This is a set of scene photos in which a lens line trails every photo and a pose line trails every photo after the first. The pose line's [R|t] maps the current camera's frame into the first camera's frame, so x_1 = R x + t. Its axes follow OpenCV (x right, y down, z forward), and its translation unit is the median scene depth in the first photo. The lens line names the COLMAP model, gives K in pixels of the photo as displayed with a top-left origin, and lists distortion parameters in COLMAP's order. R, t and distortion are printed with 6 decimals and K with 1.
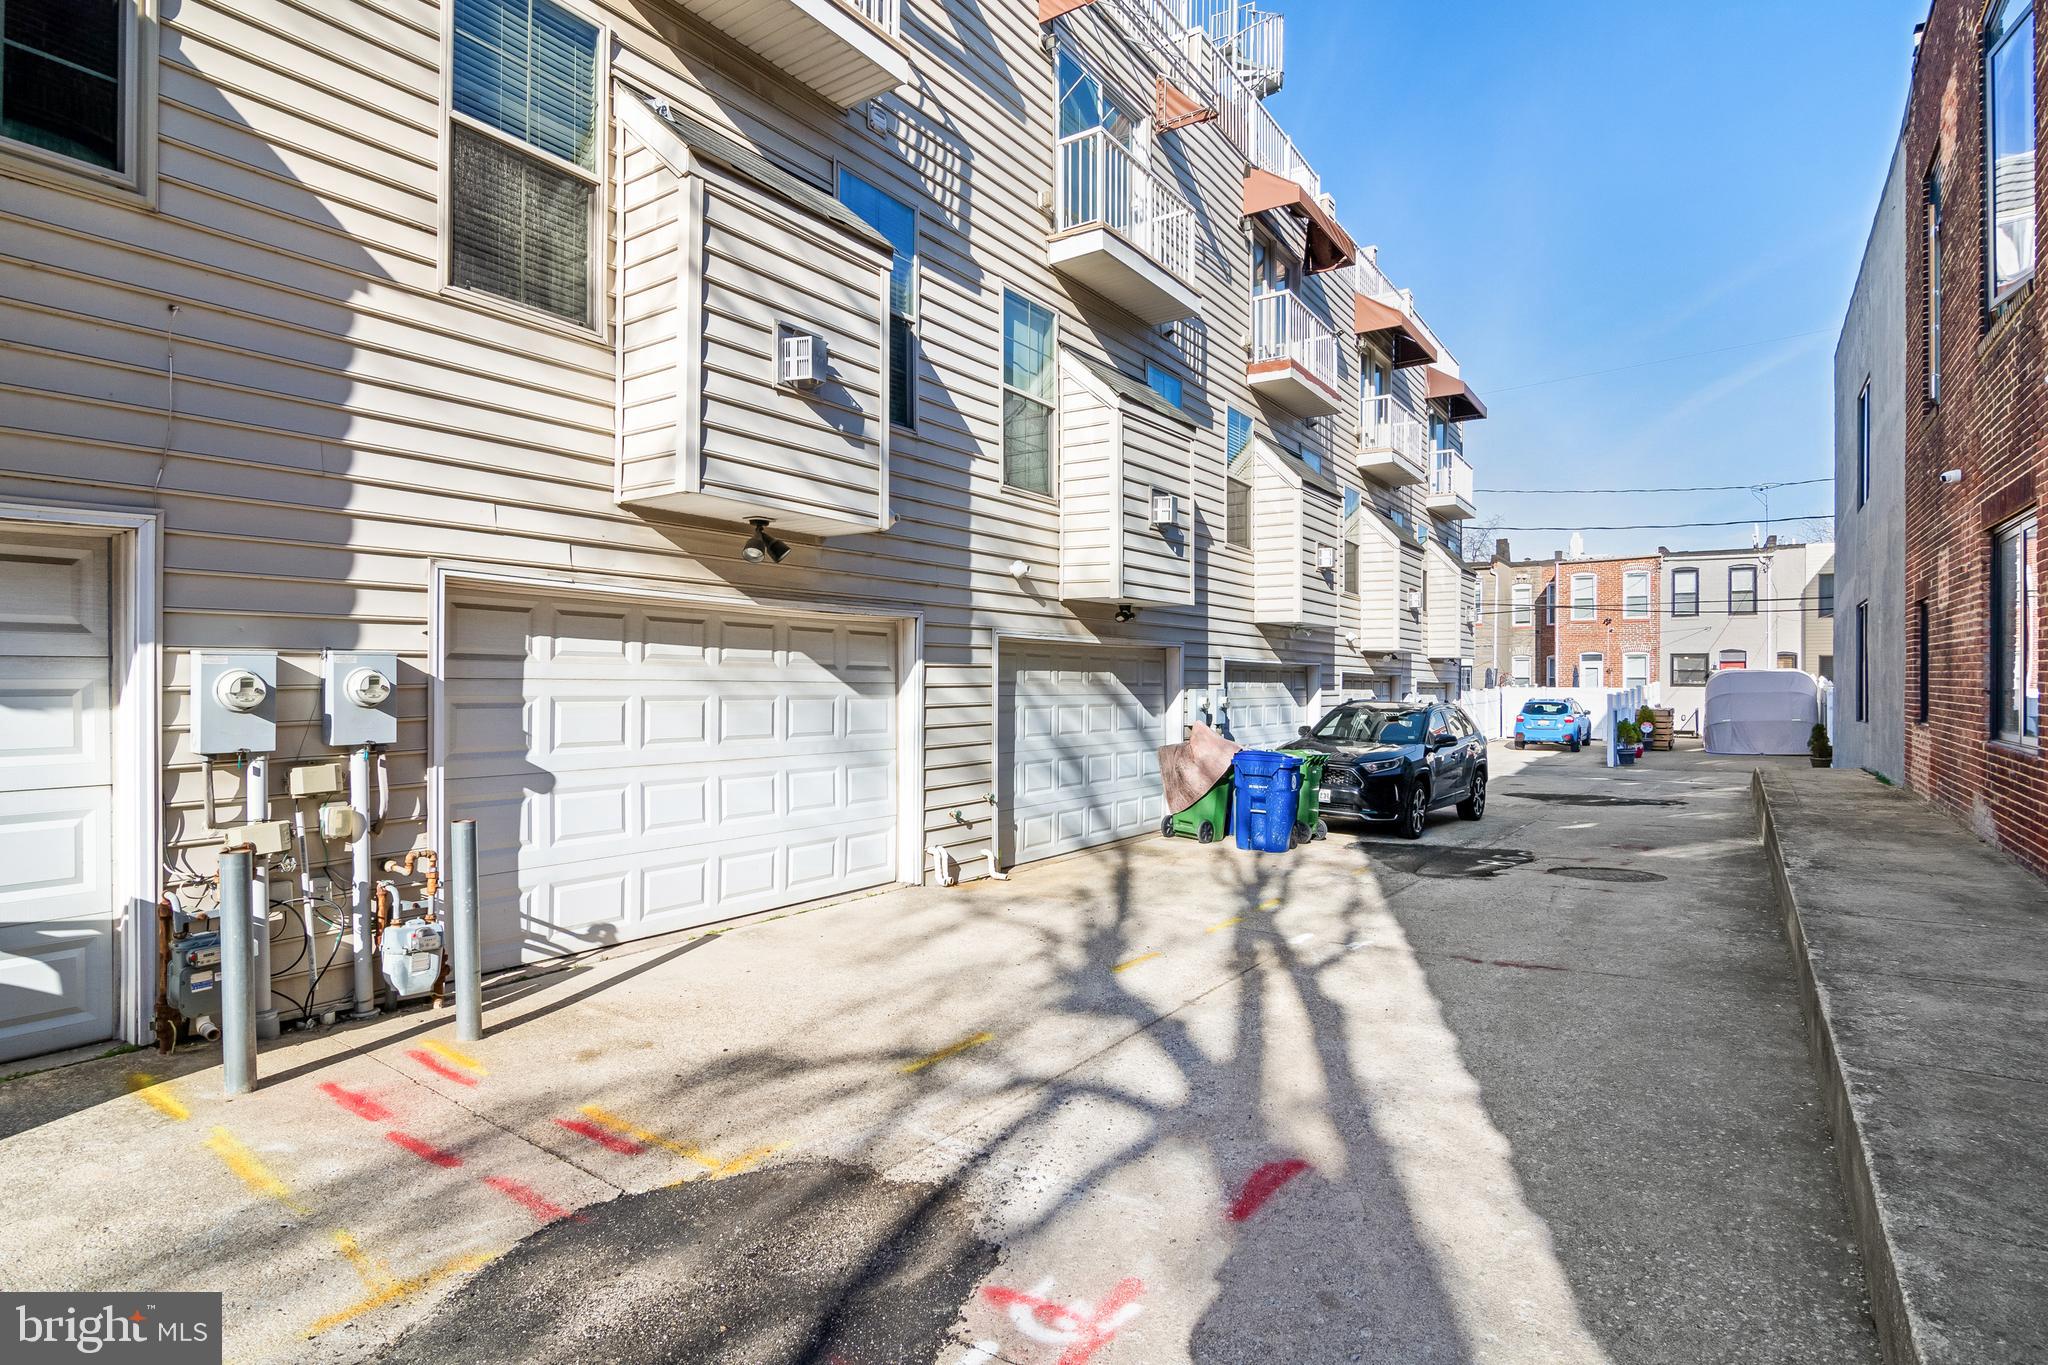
lens RADIAL K [[1021.2, 0, 1014.7], [0, 1021.2, 655.1], [0, 0, 1]] dist [-0.002553, -0.000774]
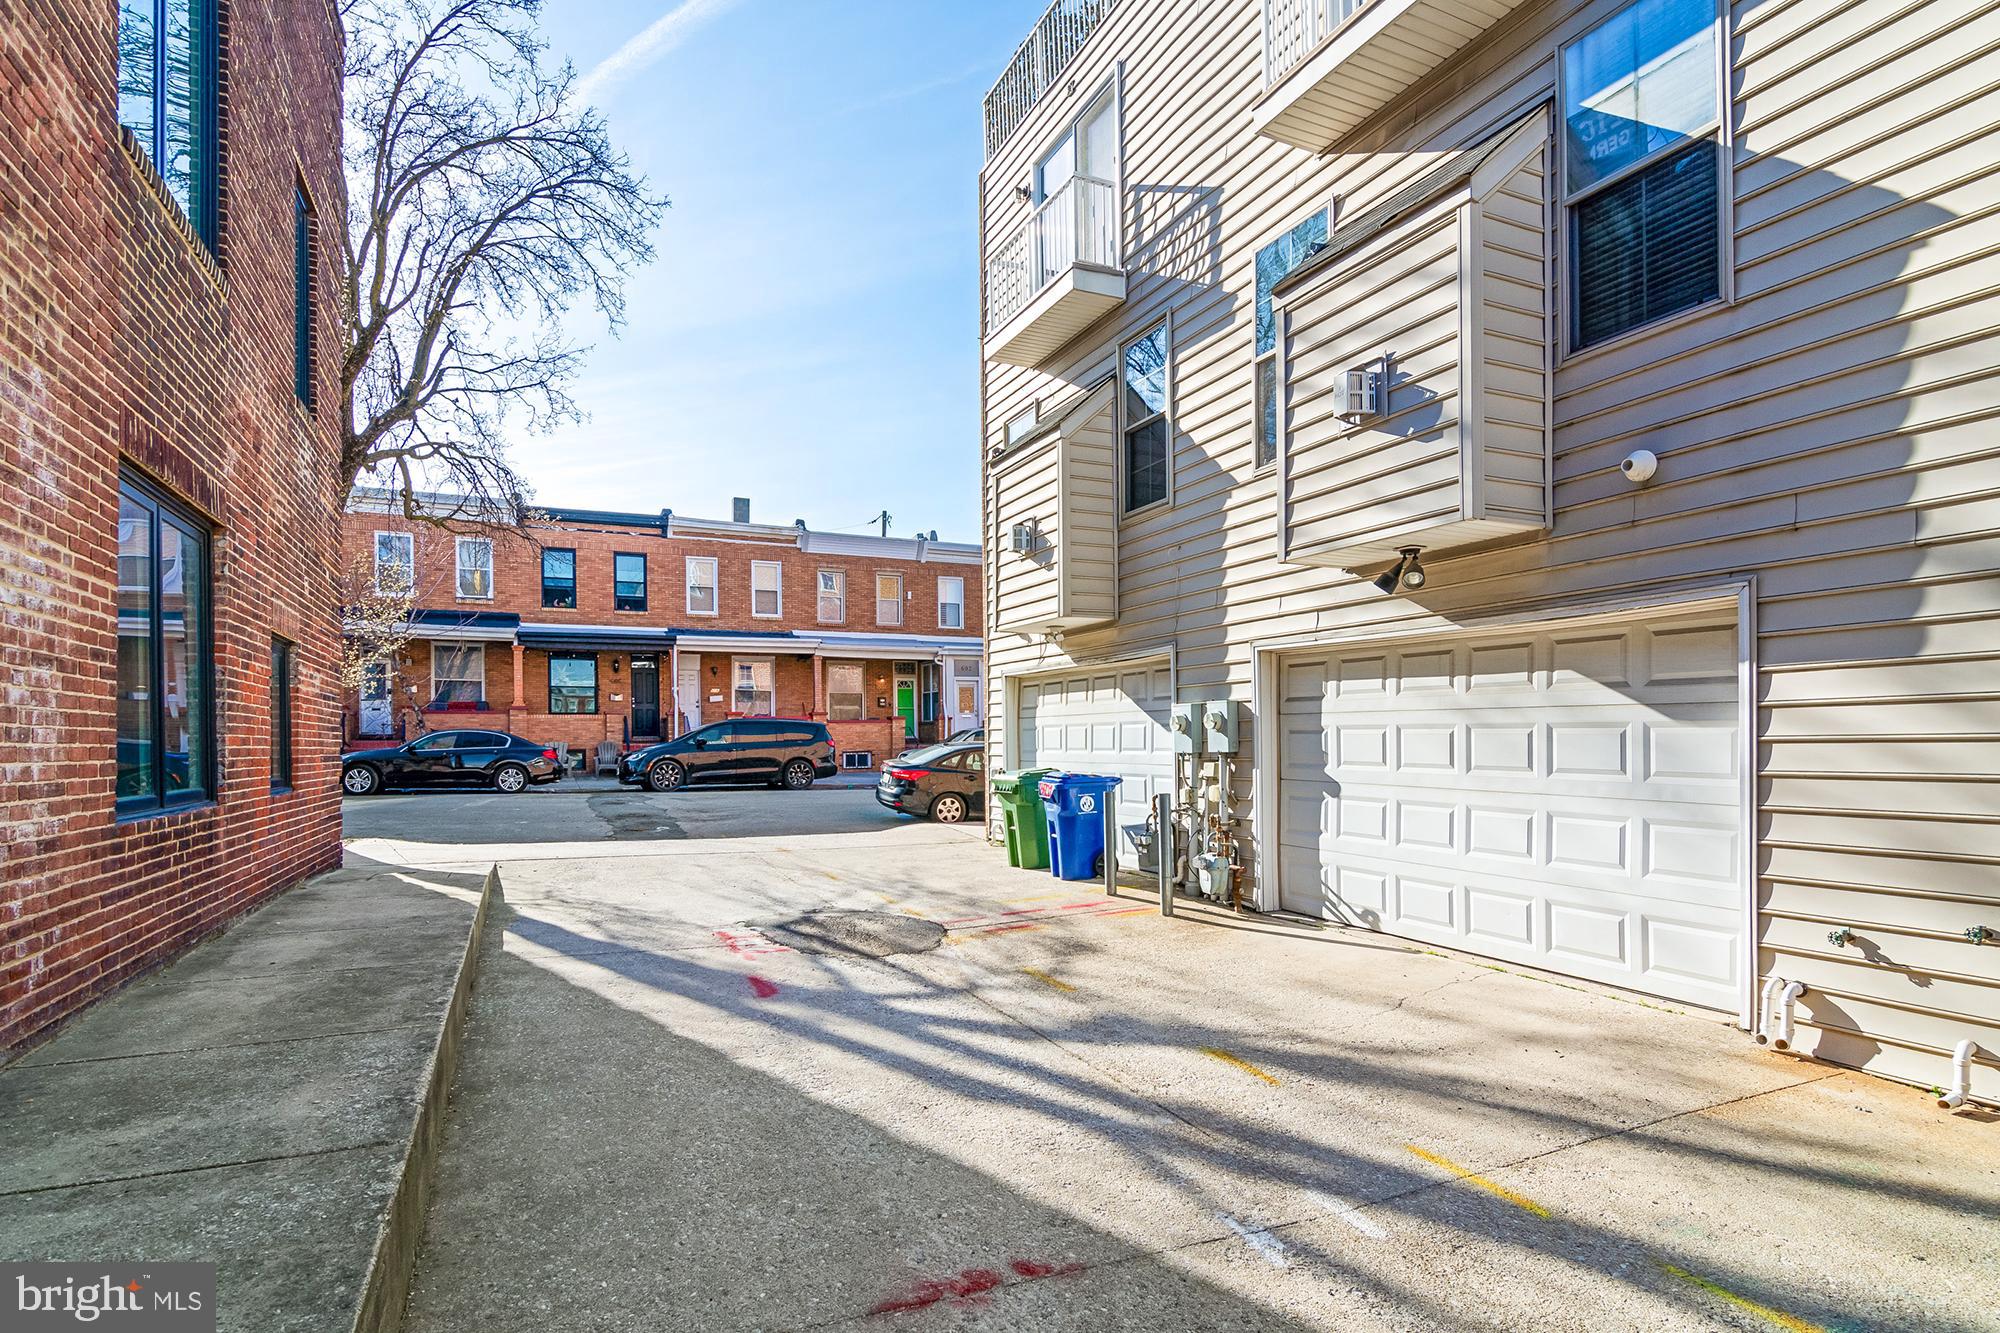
lens RADIAL K [[954.5, 0, 1001.8], [0, 954.5, 702.3], [0, 0, 1]] dist [-0.011360, 0.000048]
pose [[-0.476522, -0.030228, -0.878643, 0.965798], [0.030531, 0.998237, -0.050901, 0.068599], [0.878632, -0.051081, -0.474759, 1.374754]]
